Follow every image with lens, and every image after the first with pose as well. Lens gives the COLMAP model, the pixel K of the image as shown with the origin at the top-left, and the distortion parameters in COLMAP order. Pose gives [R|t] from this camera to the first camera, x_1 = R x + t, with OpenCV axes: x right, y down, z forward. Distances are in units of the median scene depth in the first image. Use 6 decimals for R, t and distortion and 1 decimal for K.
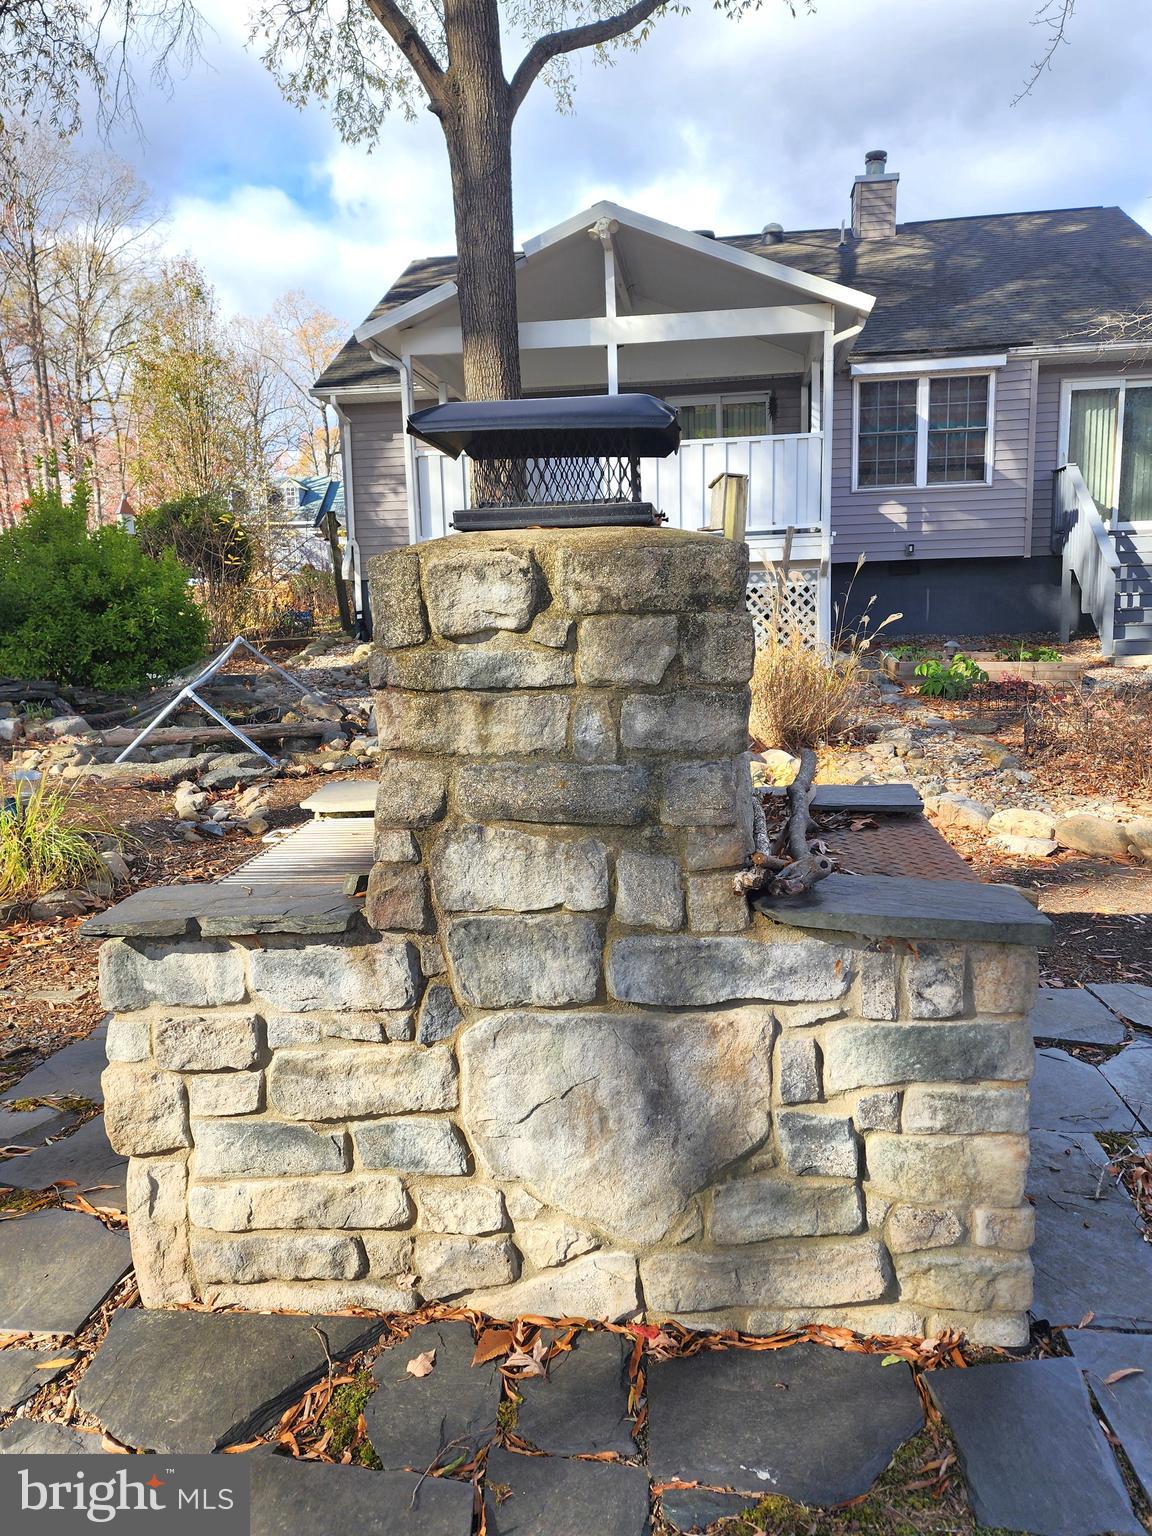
lens RADIAL K [[1035.2, 0, 576.0], [0, 1035.2, 768.0], [0, 0, 1]] dist [0.086323, -0.077455]
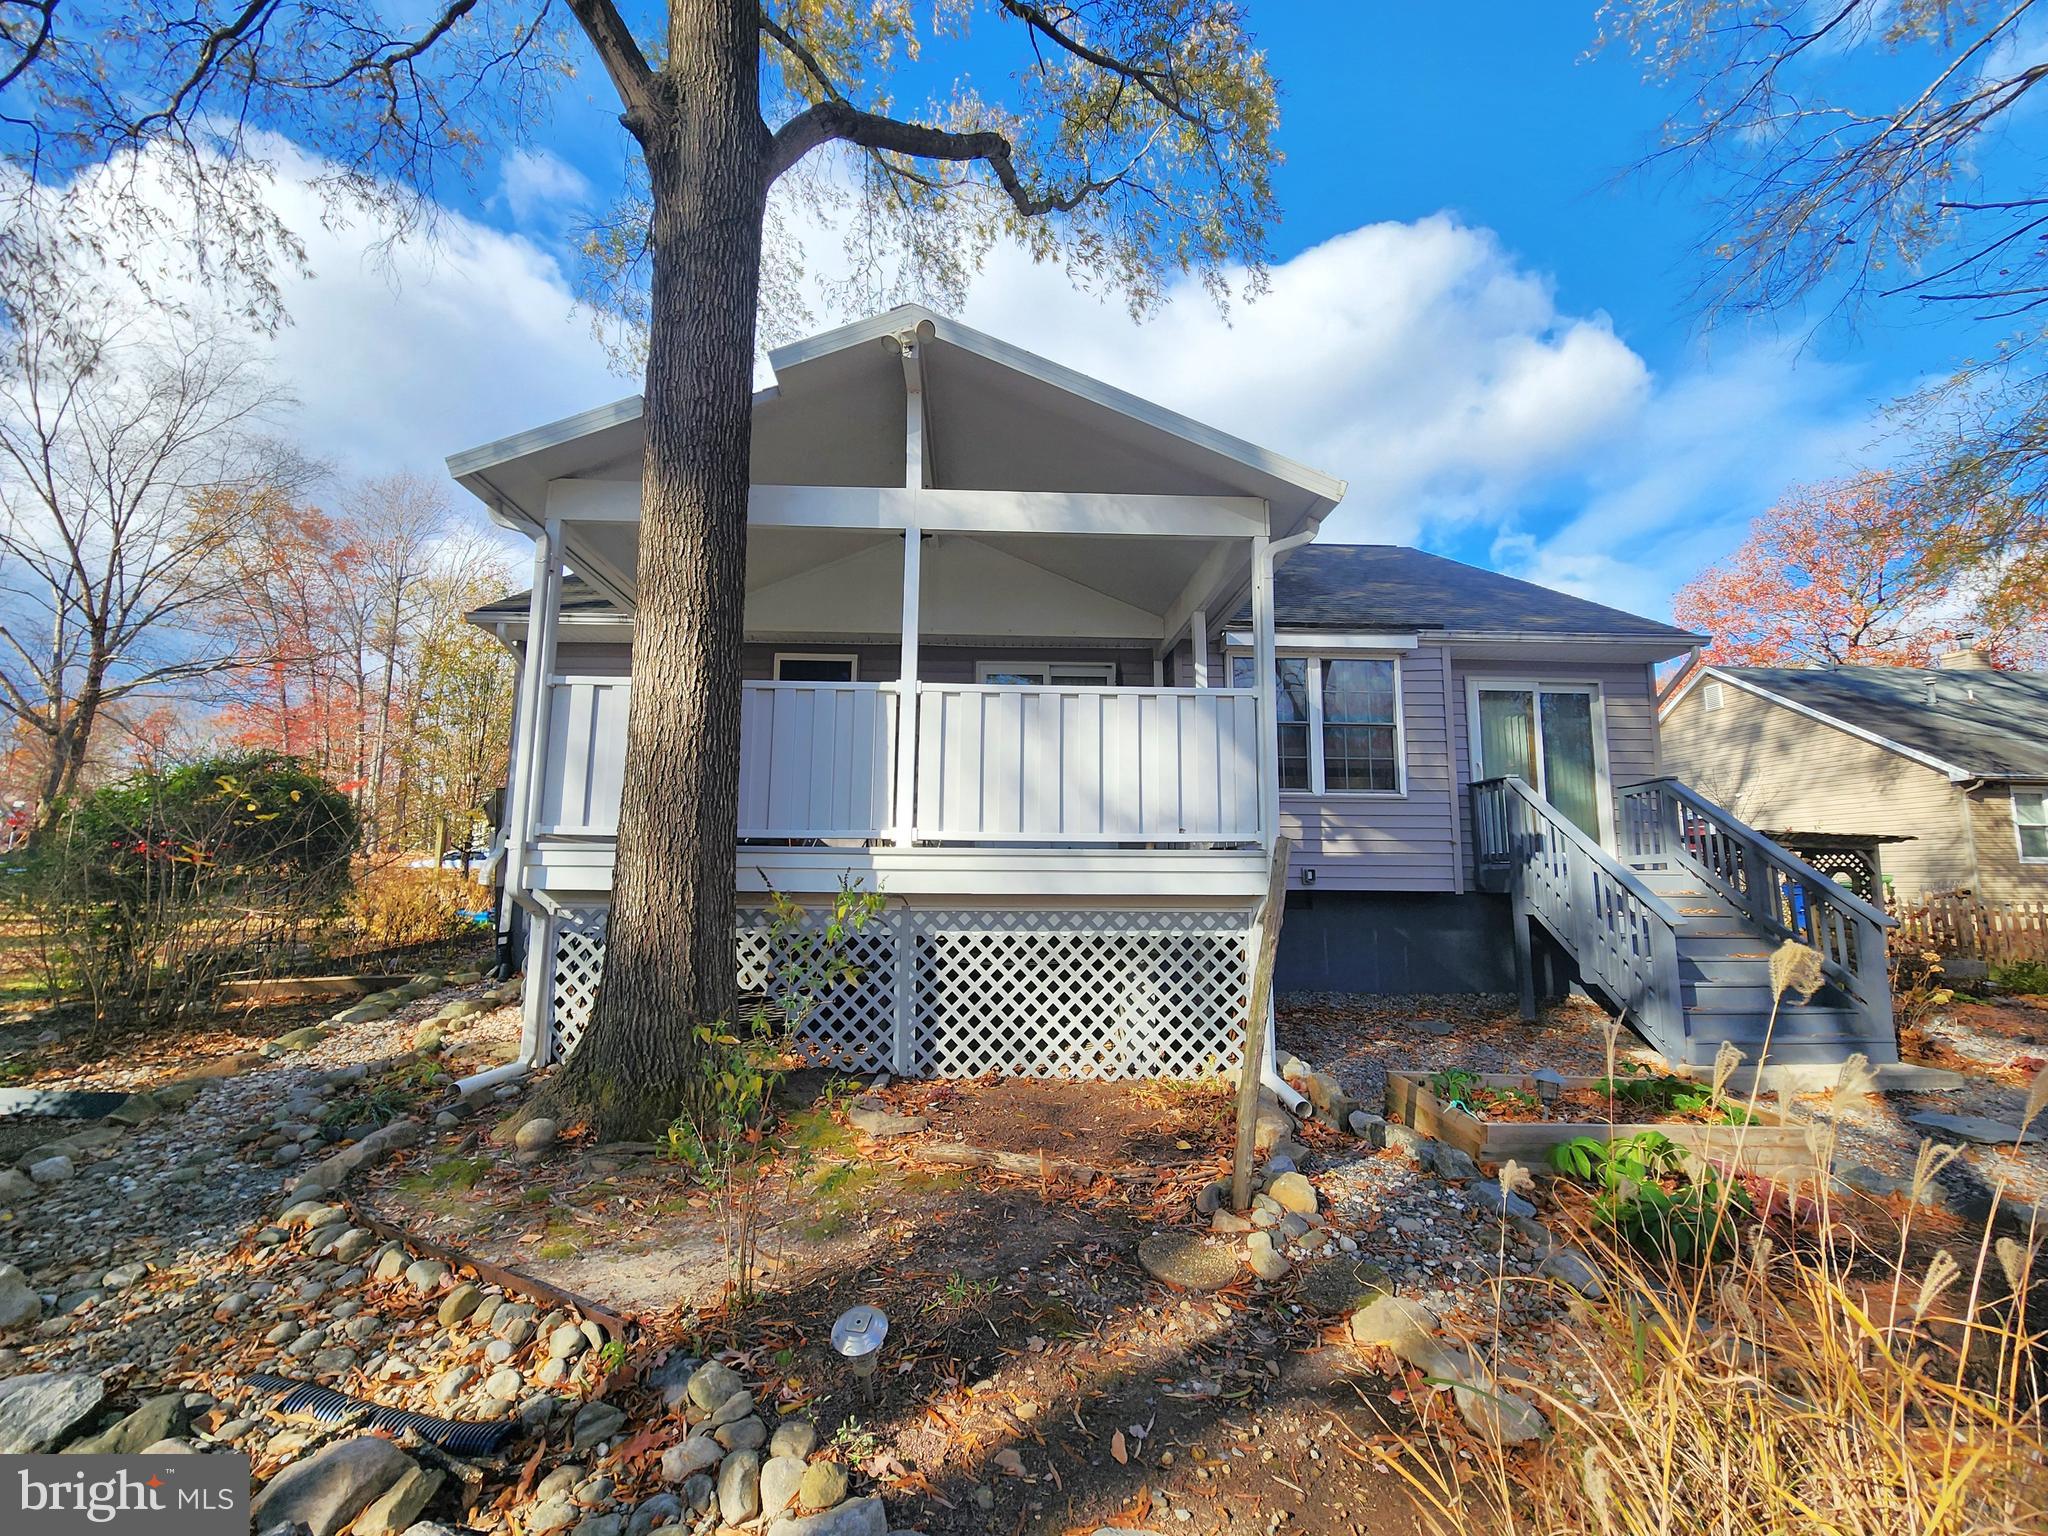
lens RADIAL K [[820.5, 0, 1012.2], [0, 820.5, 754.1], [0, 0, 1]] dist [-0.018374, 0.000181]
pose [[0.983797, 0.060792, 0.168666, 0.016856], [-0.004452, 0.948752, -0.315989, -0.116945], [-0.179232, 0.310118, 0.933650, 0.518079]]
